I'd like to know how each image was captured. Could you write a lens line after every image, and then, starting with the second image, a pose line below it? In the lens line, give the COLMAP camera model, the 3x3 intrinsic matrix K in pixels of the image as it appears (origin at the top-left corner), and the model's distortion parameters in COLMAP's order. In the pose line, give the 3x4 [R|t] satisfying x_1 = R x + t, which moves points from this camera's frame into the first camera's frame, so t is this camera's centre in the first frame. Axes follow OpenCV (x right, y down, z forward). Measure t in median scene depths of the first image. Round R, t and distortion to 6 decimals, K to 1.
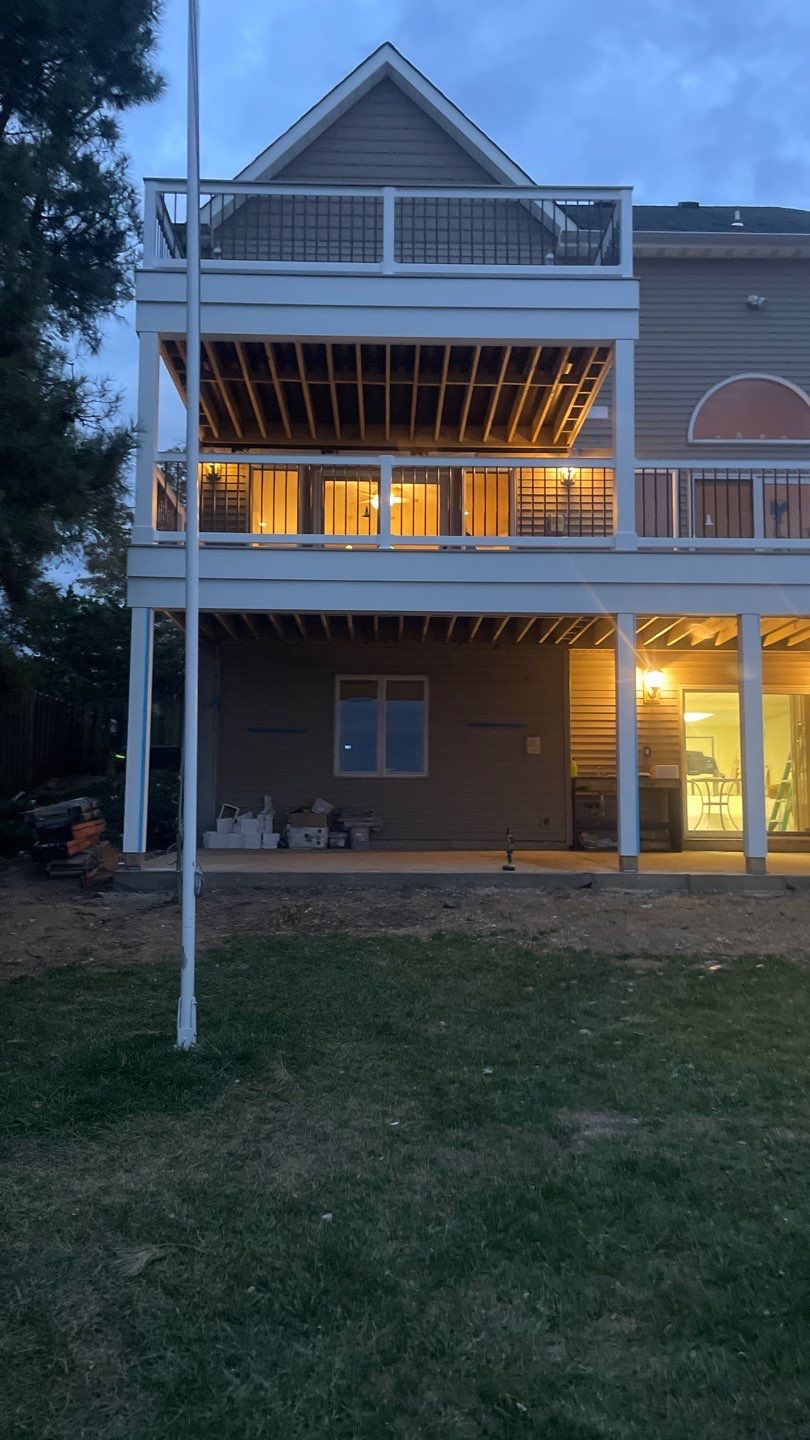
lens RADIAL K [[1078.5, 0, 398.0], [0, 1078.5, 710.0], [0, 0, 1]] dist [0.093597, -0.123814]
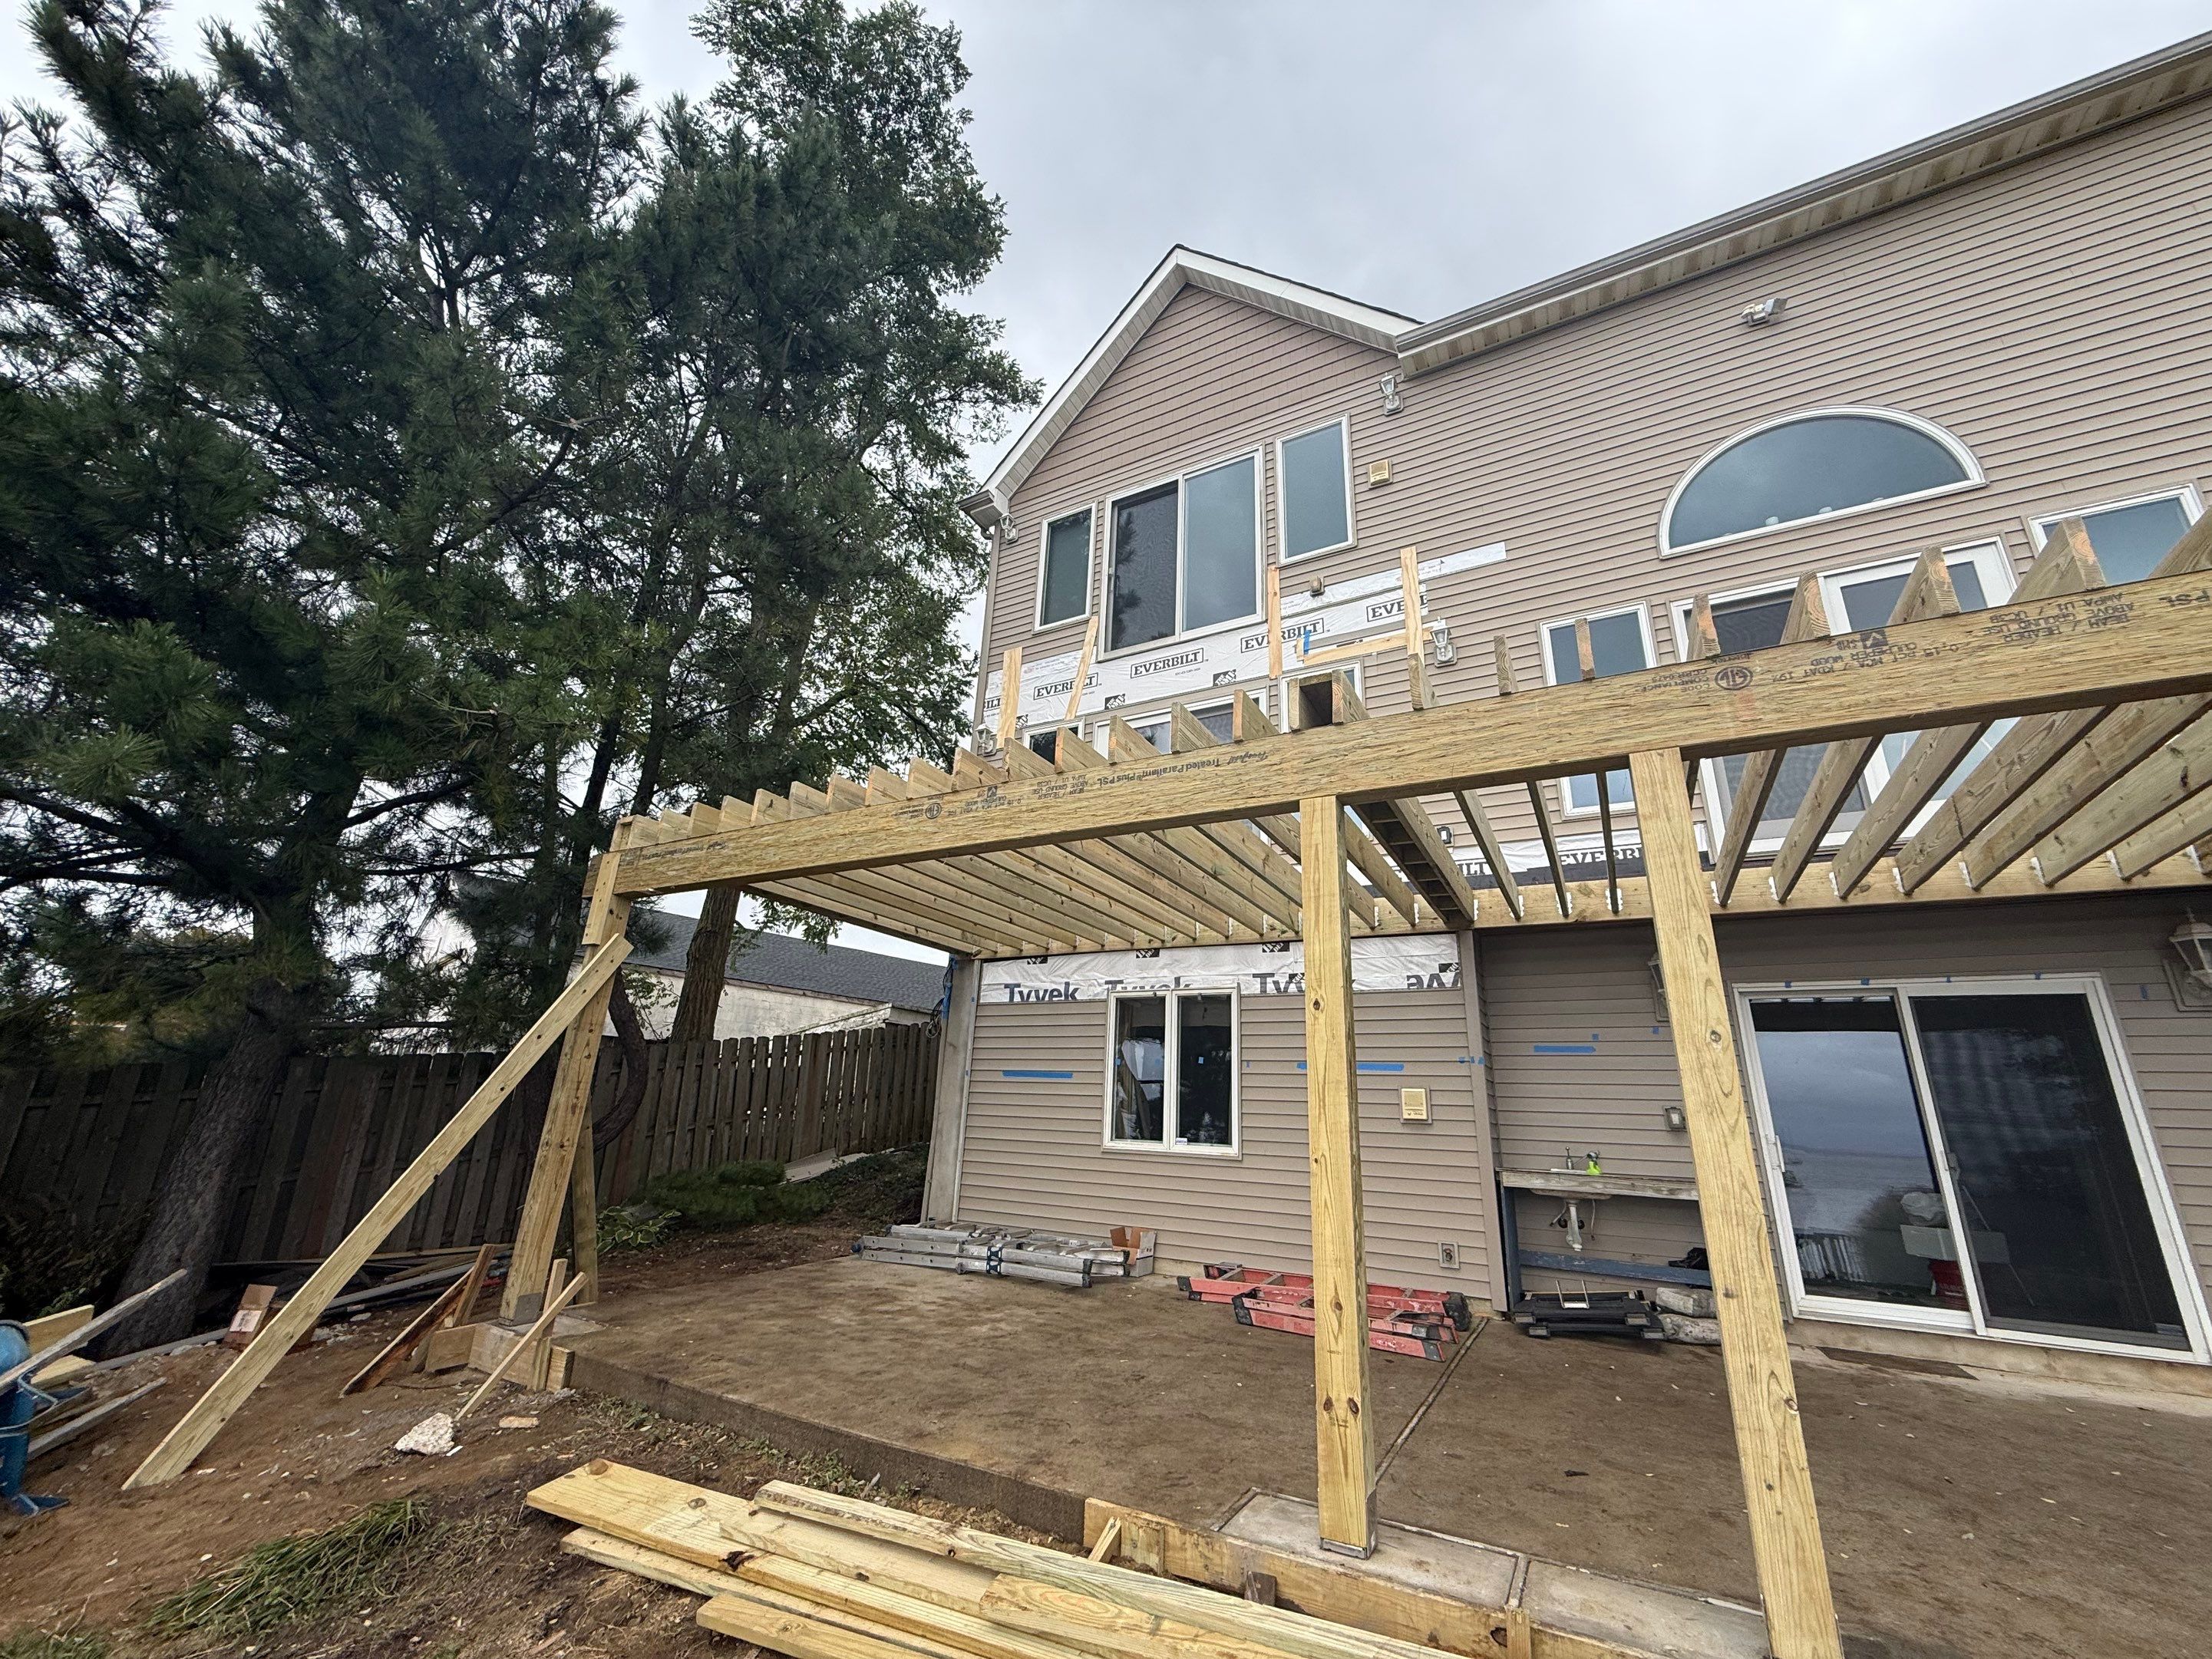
lens RADIAL K [[872.7, 0, 1093.3], [0, 872.7, 834.2], [0, 0, 1]] dist [-0.001653, -0.001005]
pose [[0.860522, -0.130376, -0.492447, 0.245987], [0.015117, 0.972804, -0.231135, -0.001805], [0.509189, 0.191452, 0.839090, 0.558539]]
